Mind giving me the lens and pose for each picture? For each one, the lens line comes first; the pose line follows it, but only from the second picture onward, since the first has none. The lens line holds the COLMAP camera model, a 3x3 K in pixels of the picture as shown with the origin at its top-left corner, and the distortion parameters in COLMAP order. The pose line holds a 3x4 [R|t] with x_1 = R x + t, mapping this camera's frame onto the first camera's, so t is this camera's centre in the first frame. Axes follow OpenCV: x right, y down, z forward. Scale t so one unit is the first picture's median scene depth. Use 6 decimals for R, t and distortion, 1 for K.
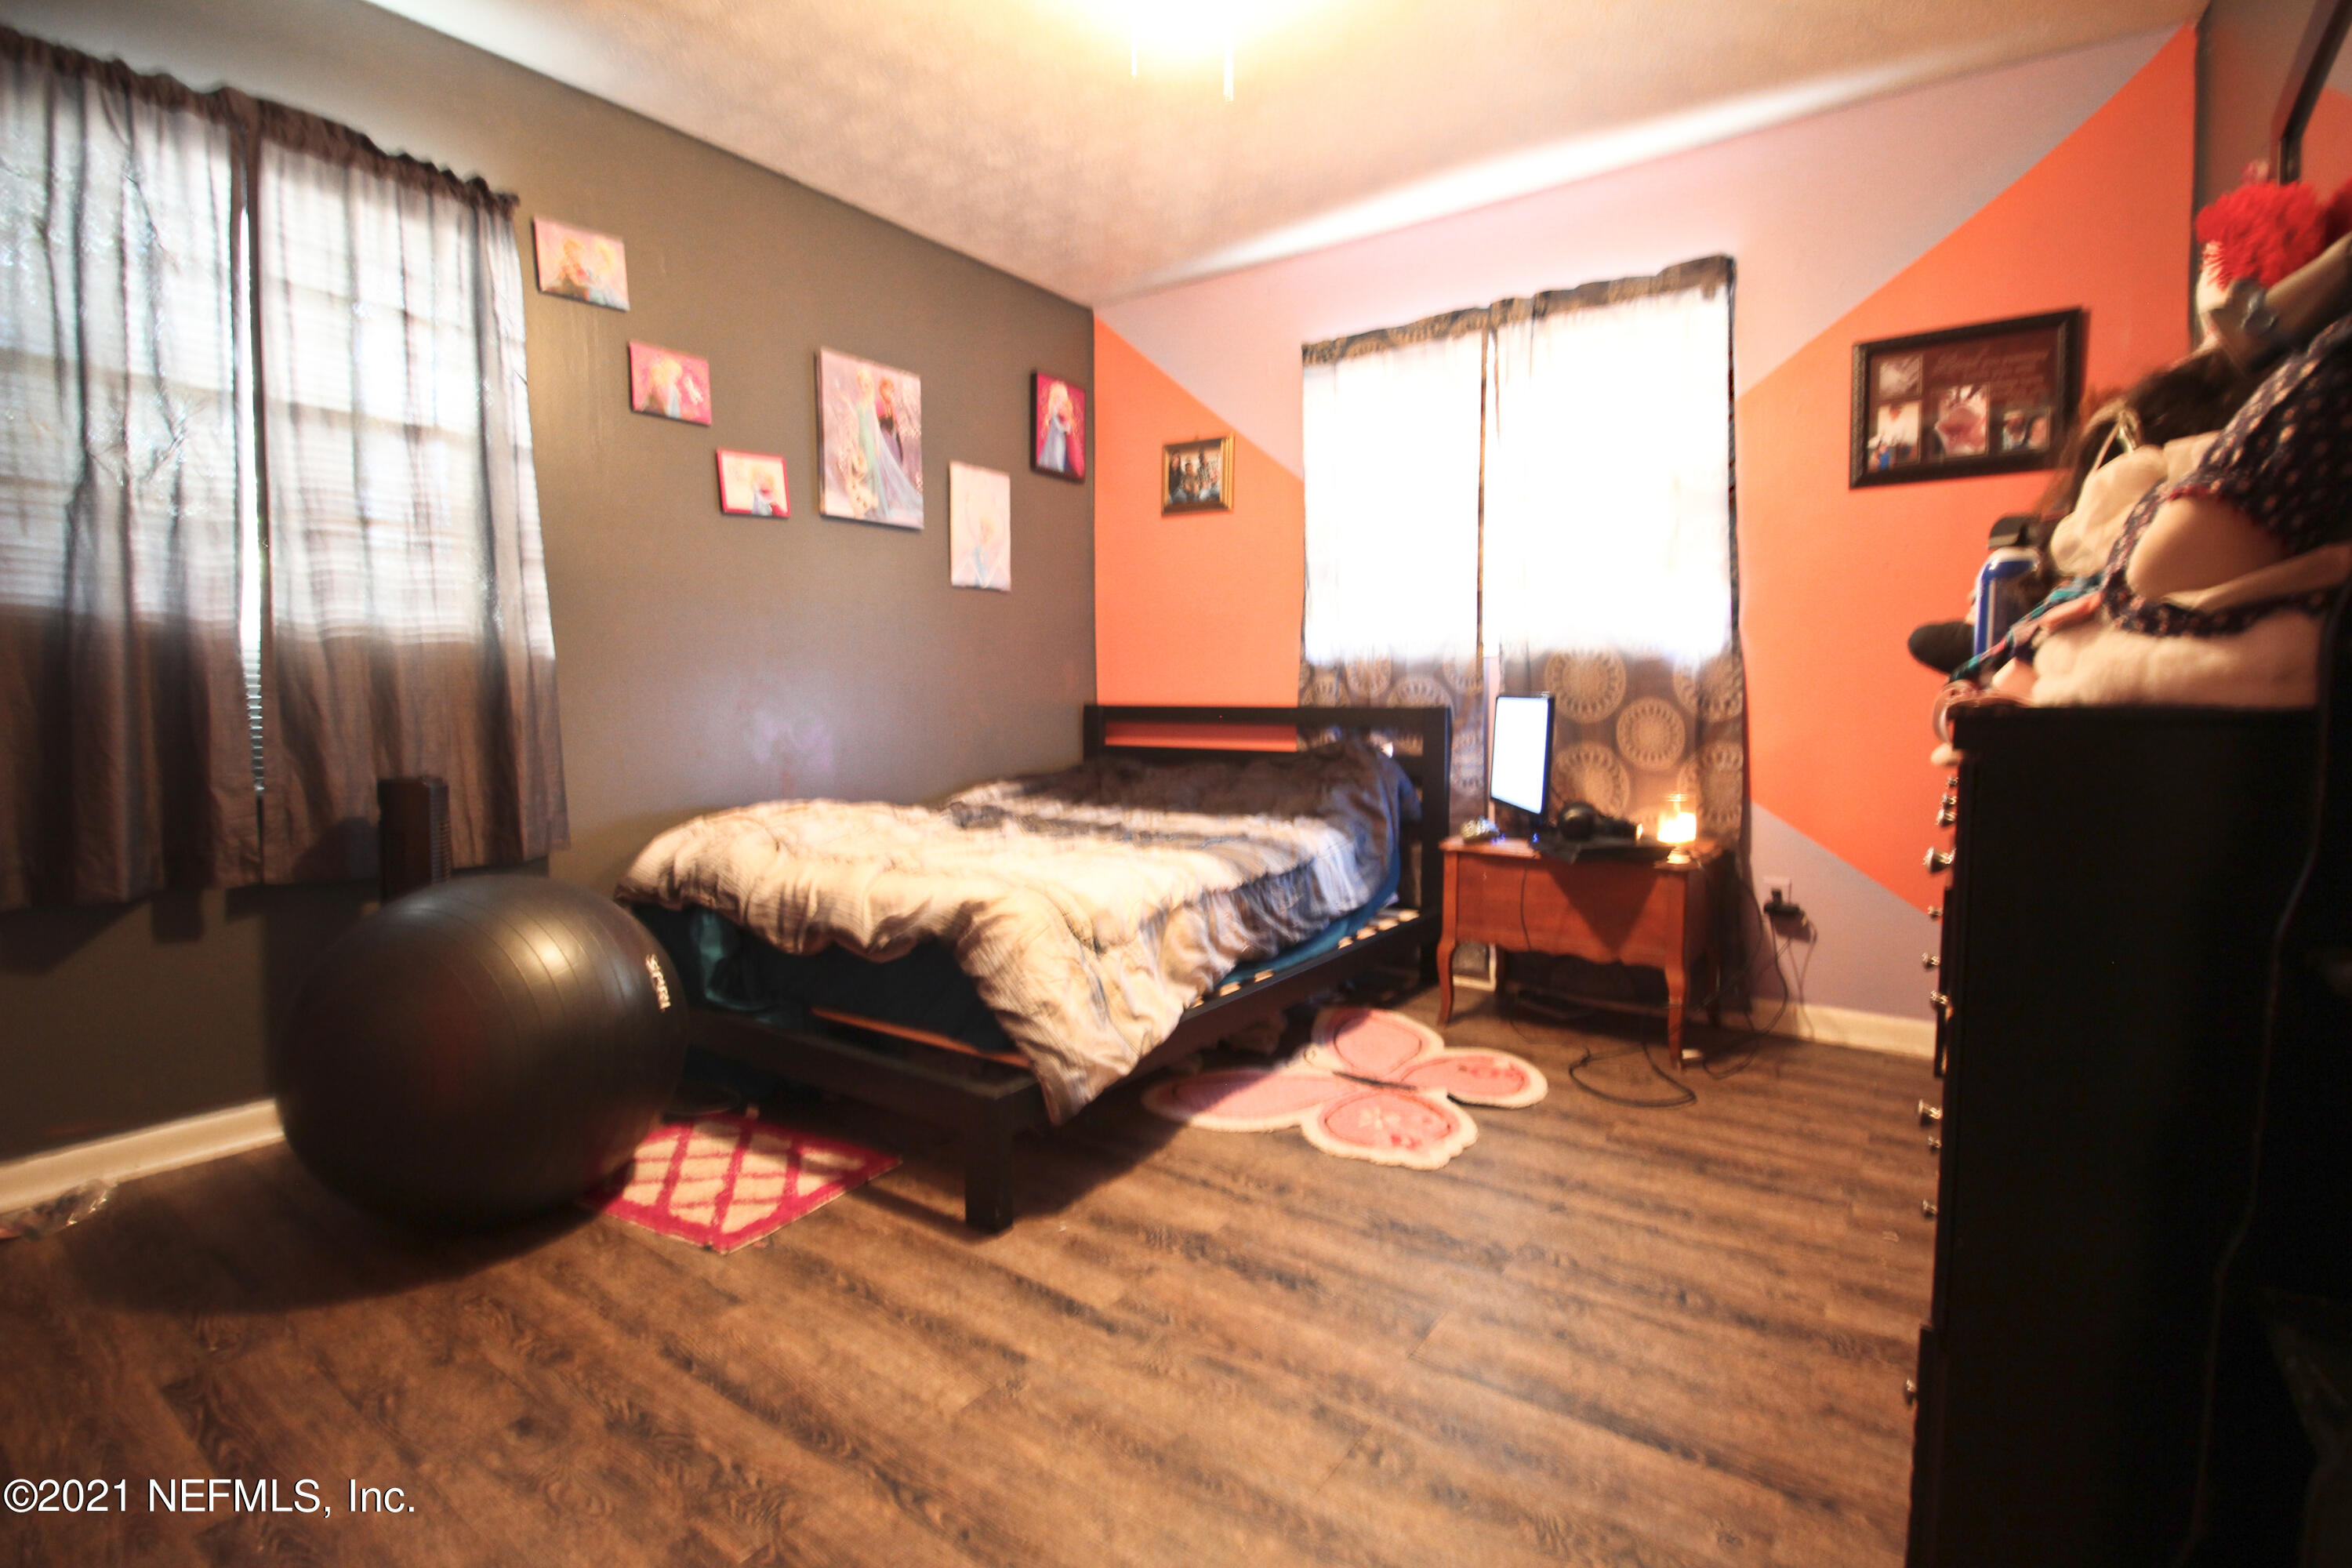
lens RADIAL K [[1096.6, 0, 1174.4], [0, 1096.6, 784.4], [0, 0, 1]] dist [-0.031730, -0.001195]
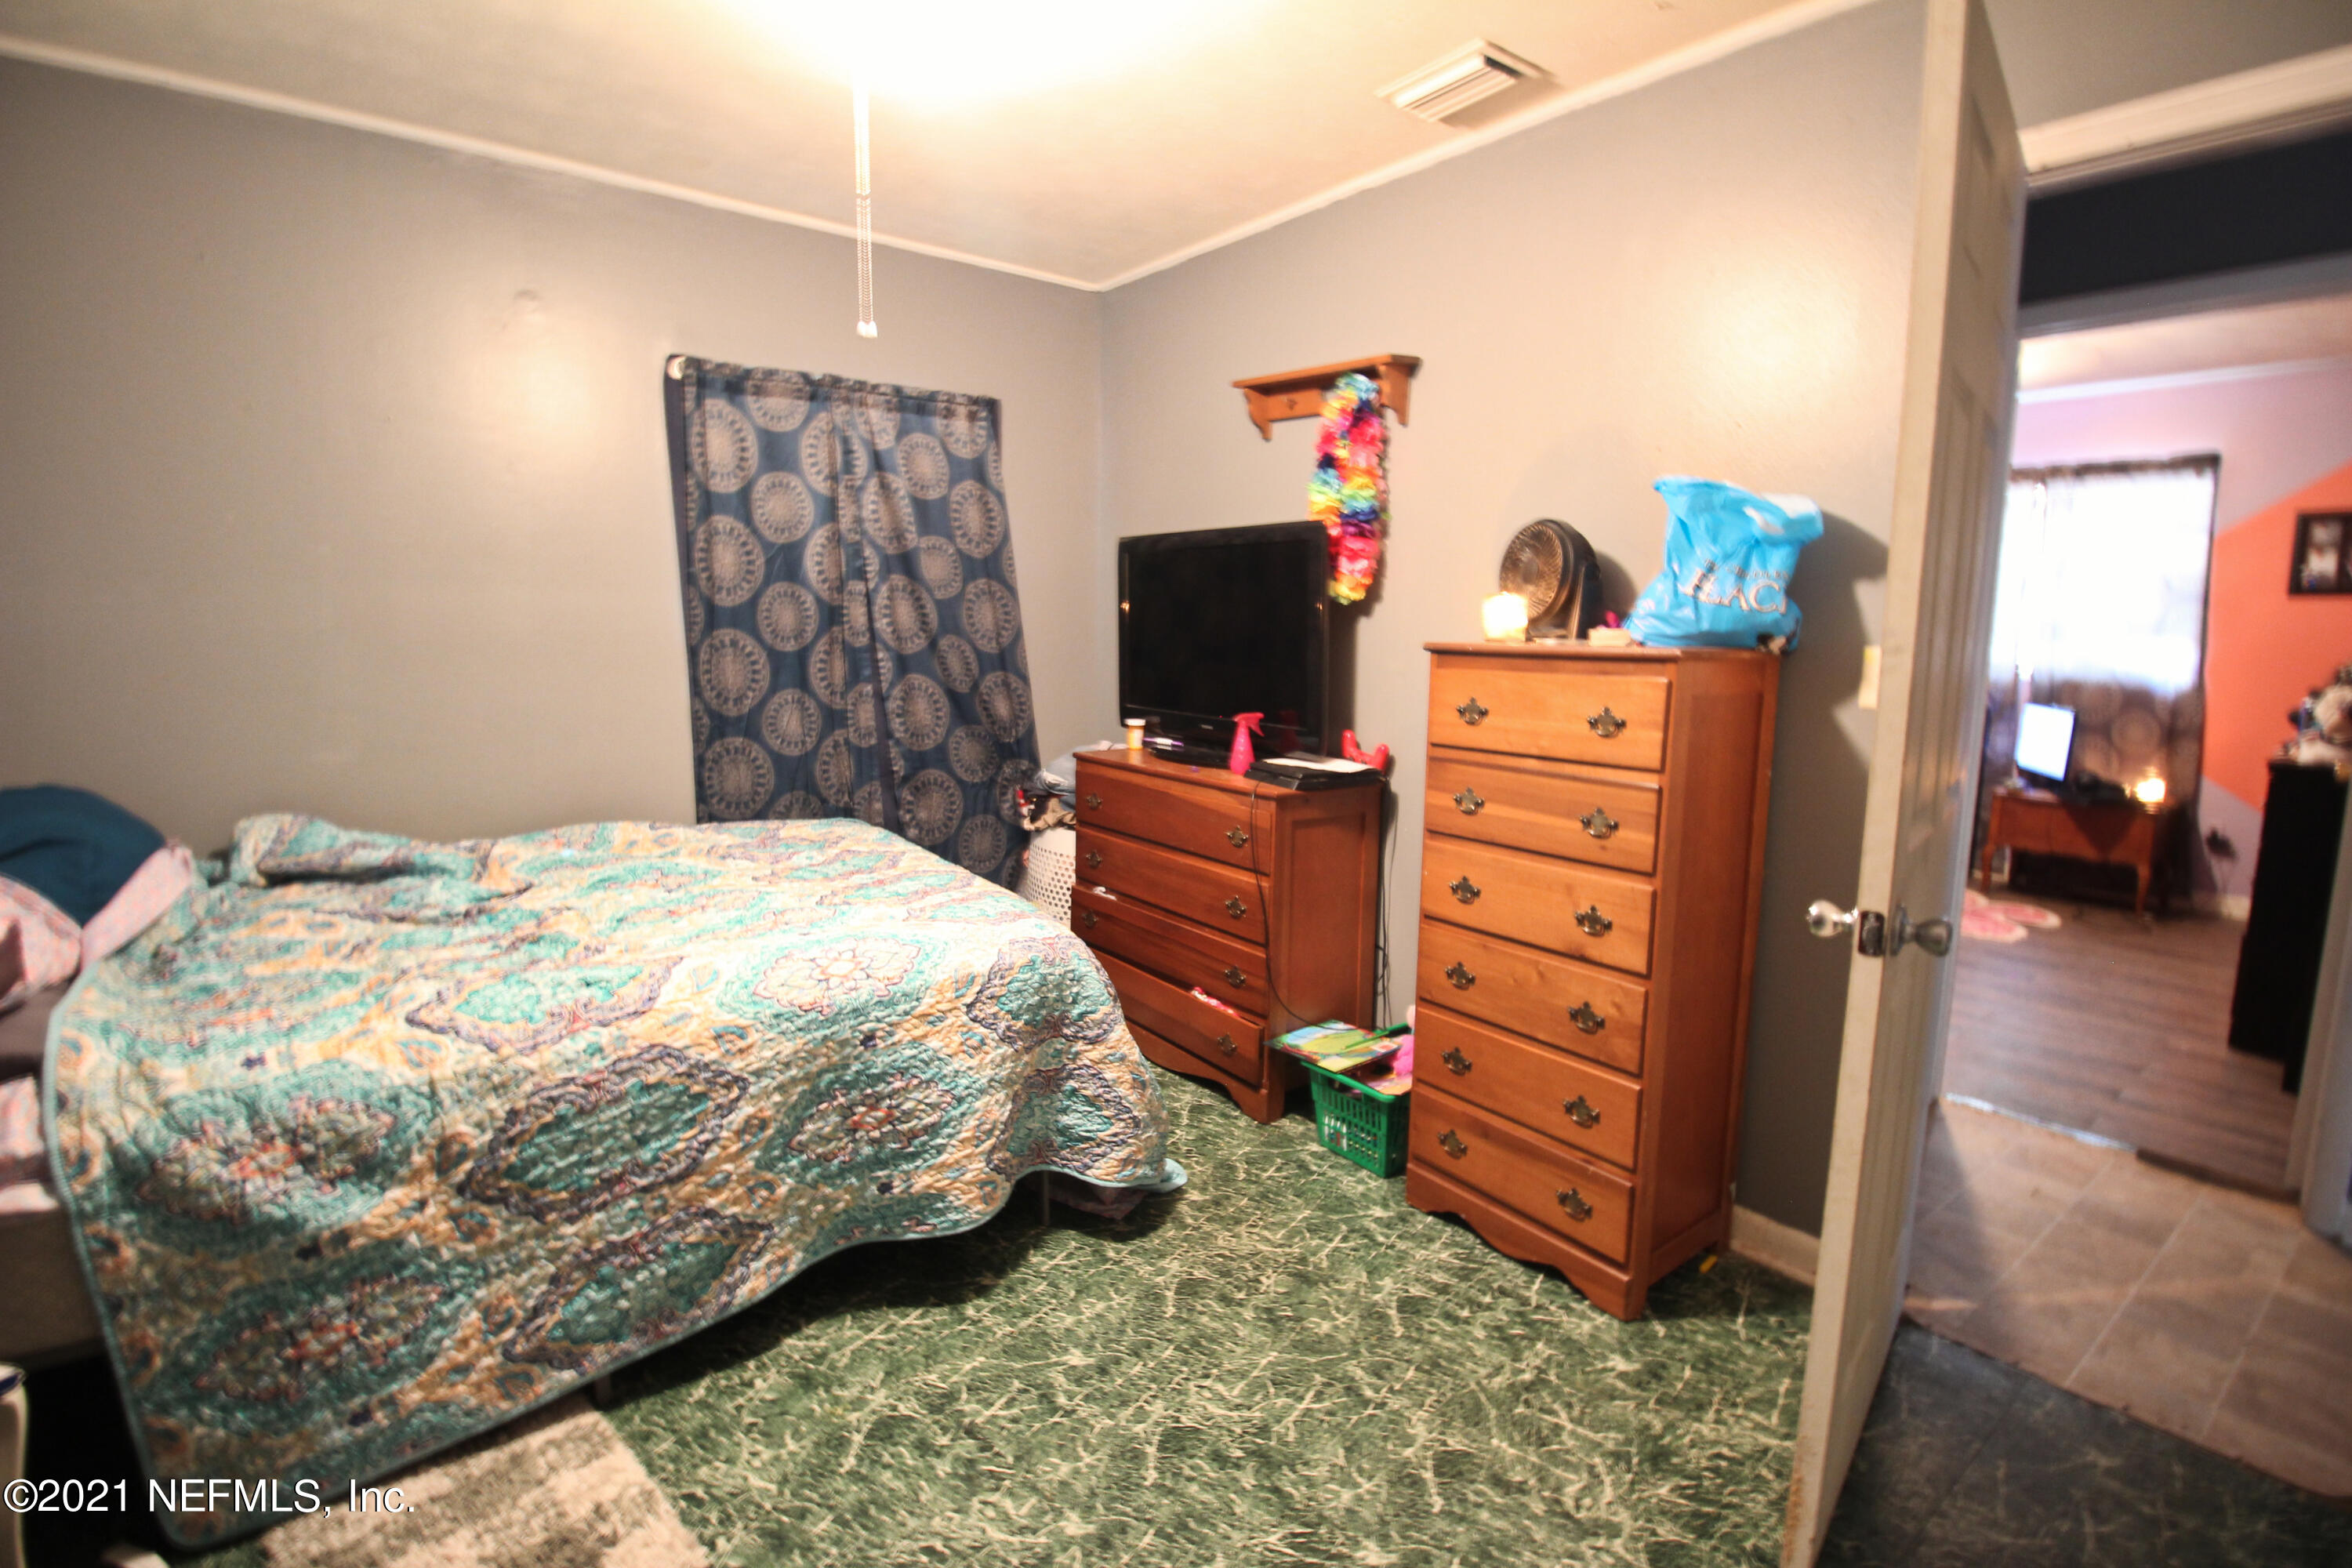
lens RADIAL K [[1096.6, 0, 1181.9], [0, 1096.6, 778.0], [0, 0, 1]] dist [-0.031730, -0.001195]
pose [[0.957024, 0.049658, -0.285725, -0.525144], [-0.029760, 0.996846, 0.073570, -0.057810], [0.288477, -0.061905, 0.955483, -1.057916]]
